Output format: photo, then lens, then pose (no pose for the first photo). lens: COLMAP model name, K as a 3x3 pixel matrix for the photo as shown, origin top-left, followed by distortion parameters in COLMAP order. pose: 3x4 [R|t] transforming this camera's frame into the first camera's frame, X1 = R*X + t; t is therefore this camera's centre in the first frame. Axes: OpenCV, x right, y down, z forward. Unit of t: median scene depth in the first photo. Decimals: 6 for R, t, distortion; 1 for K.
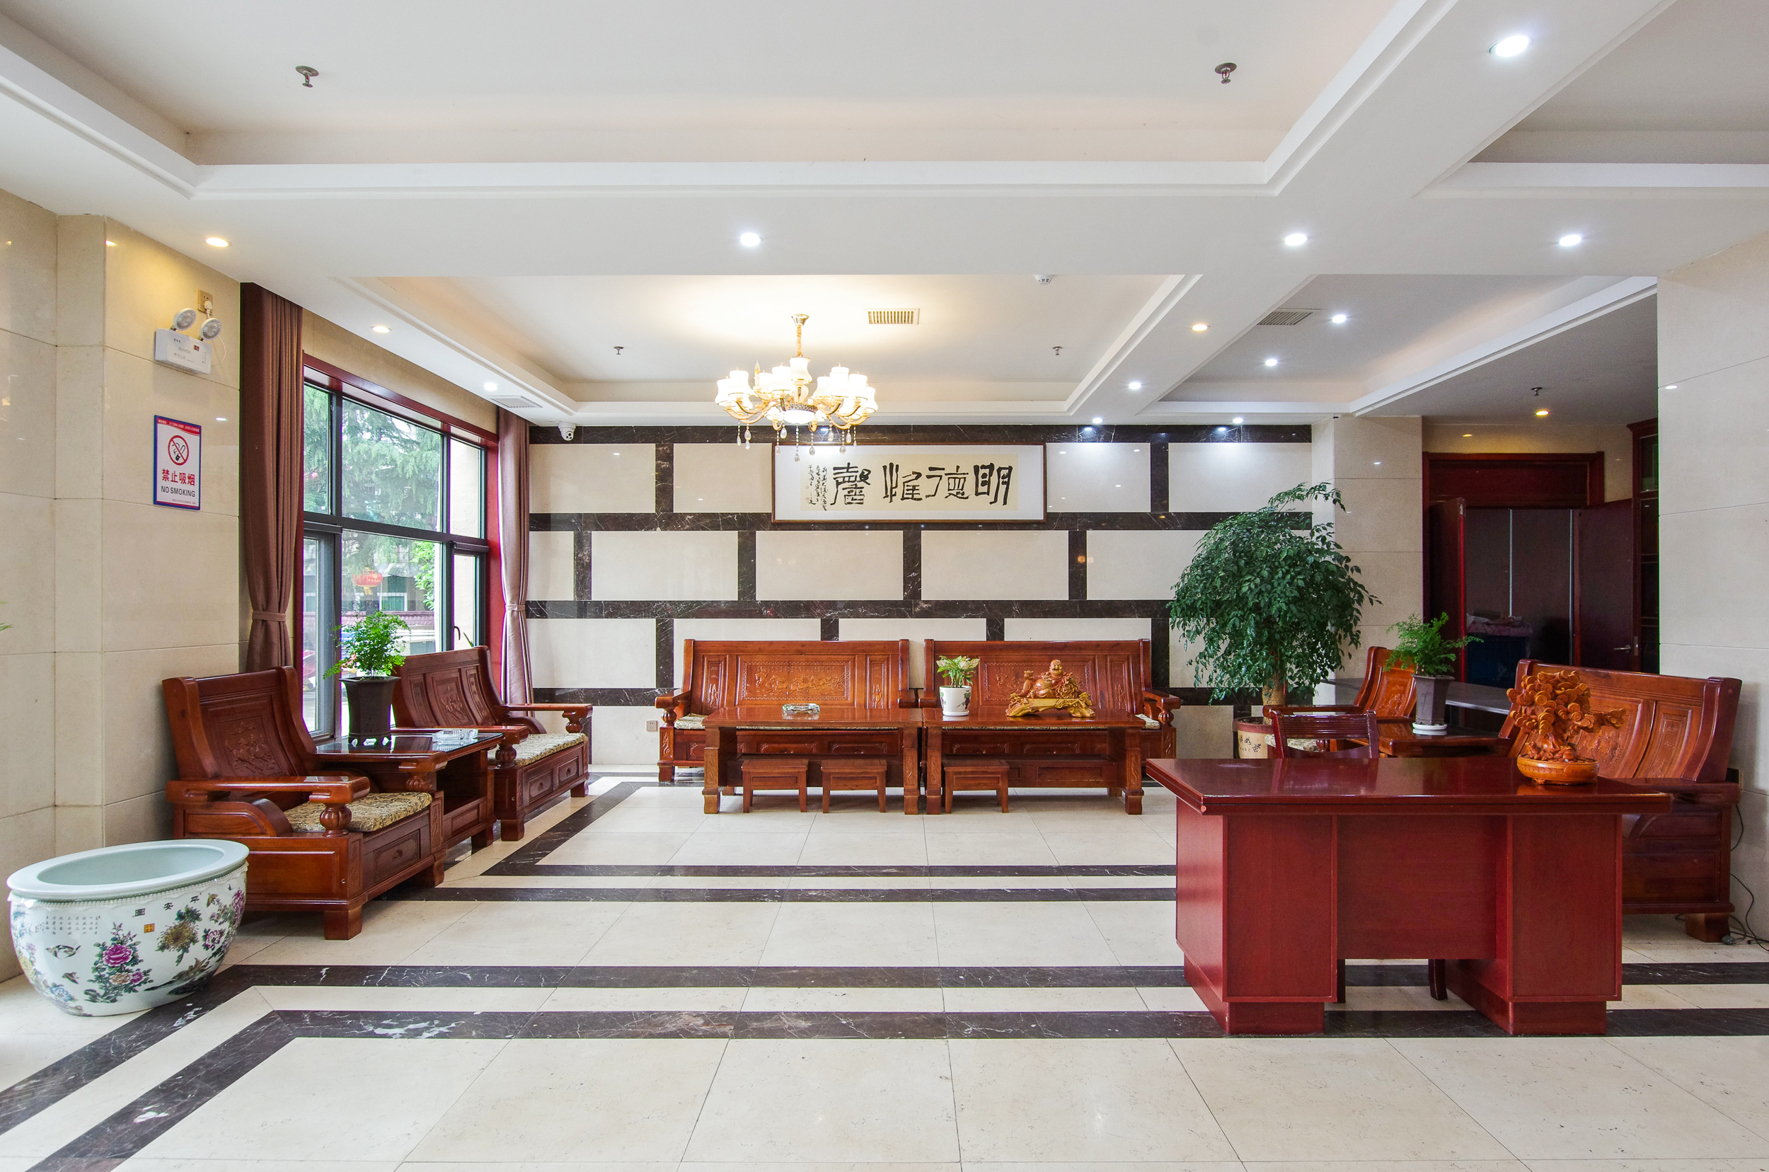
lens RADIAL K [[969.2, 0, 885.5], [0, 969.2, 599.4], [0, 0, 1]] dist [-0.000136, 0.000002]
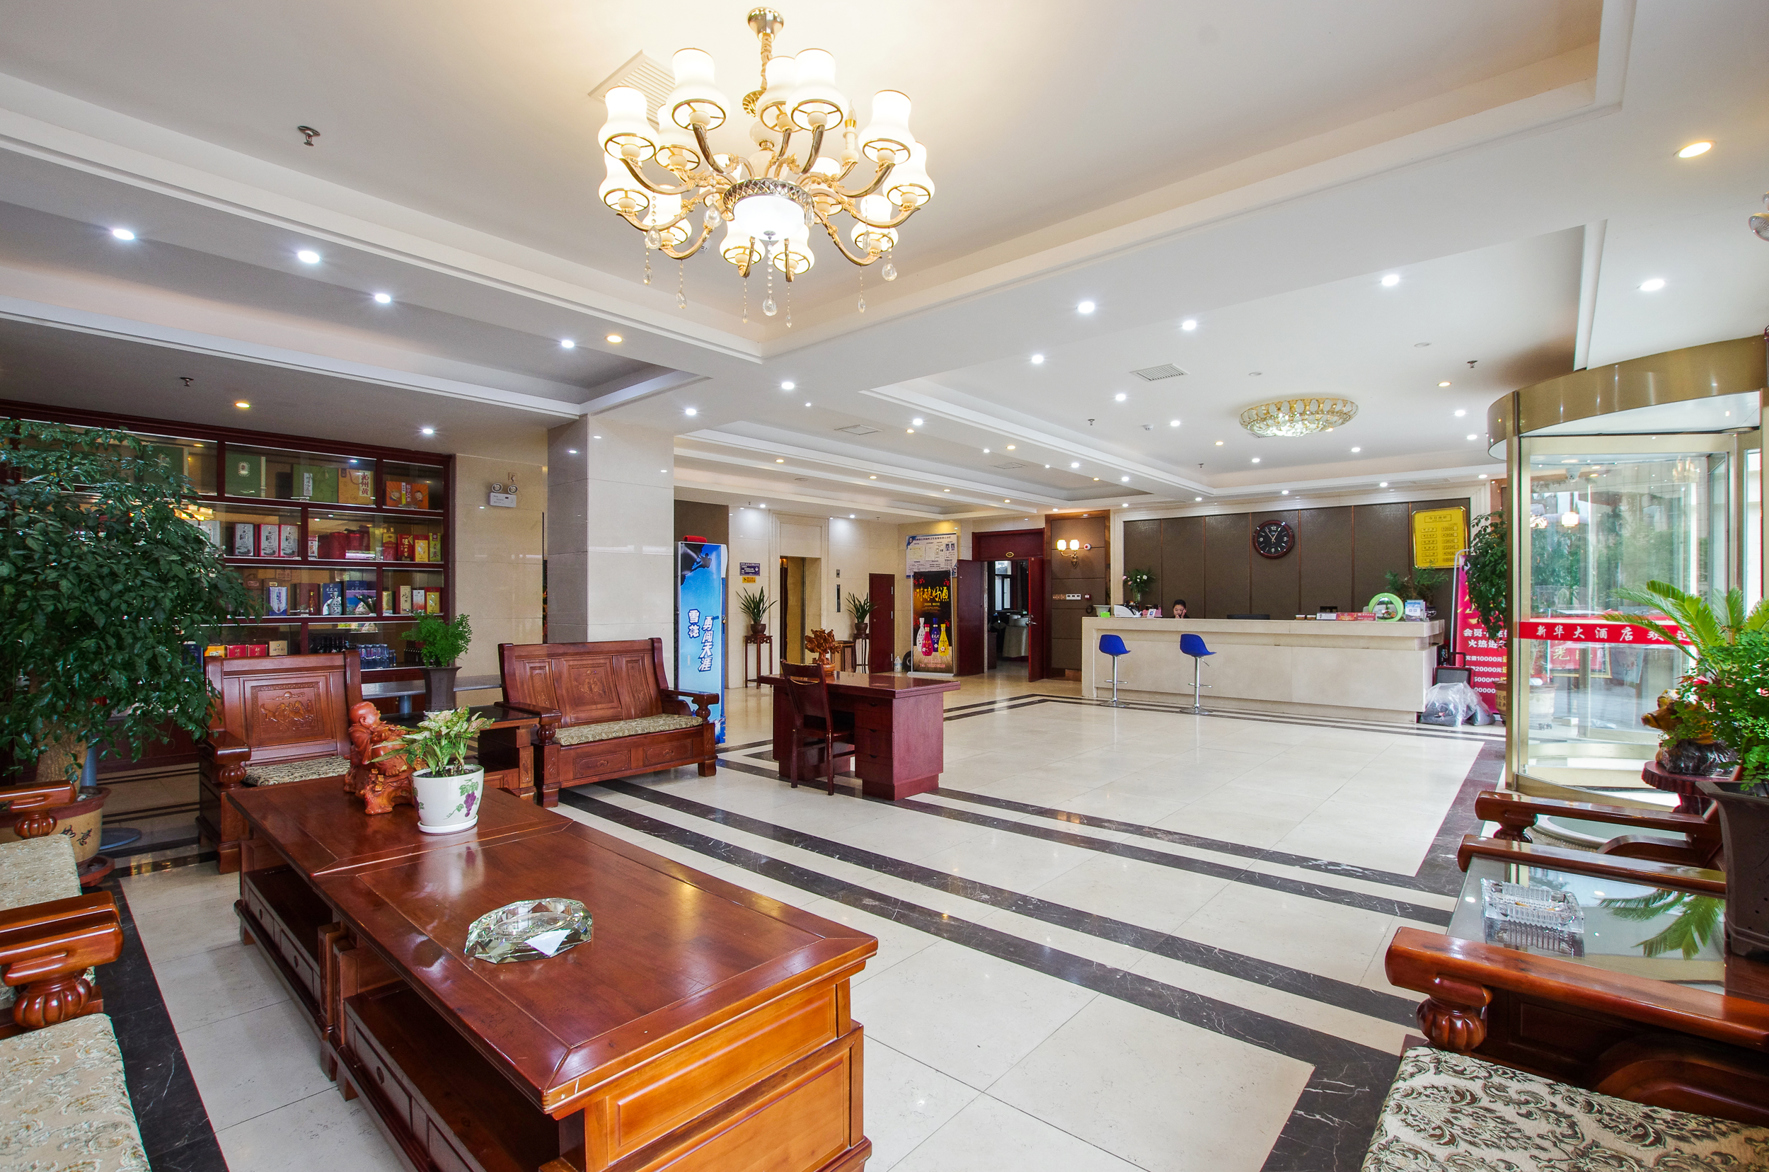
lens RADIAL K [[781.5, 0, 890.2], [0, 781.5, 596.5], [0, 0, 1]] dist [-0.002882, -0.000013]
pose [[-0.759612, 0.003095, 0.650369, -0.740266], [-0.003600, 0.999953, -0.008963, 0.007527], [-0.650367, -0.009149, -0.759565, 2.379372]]
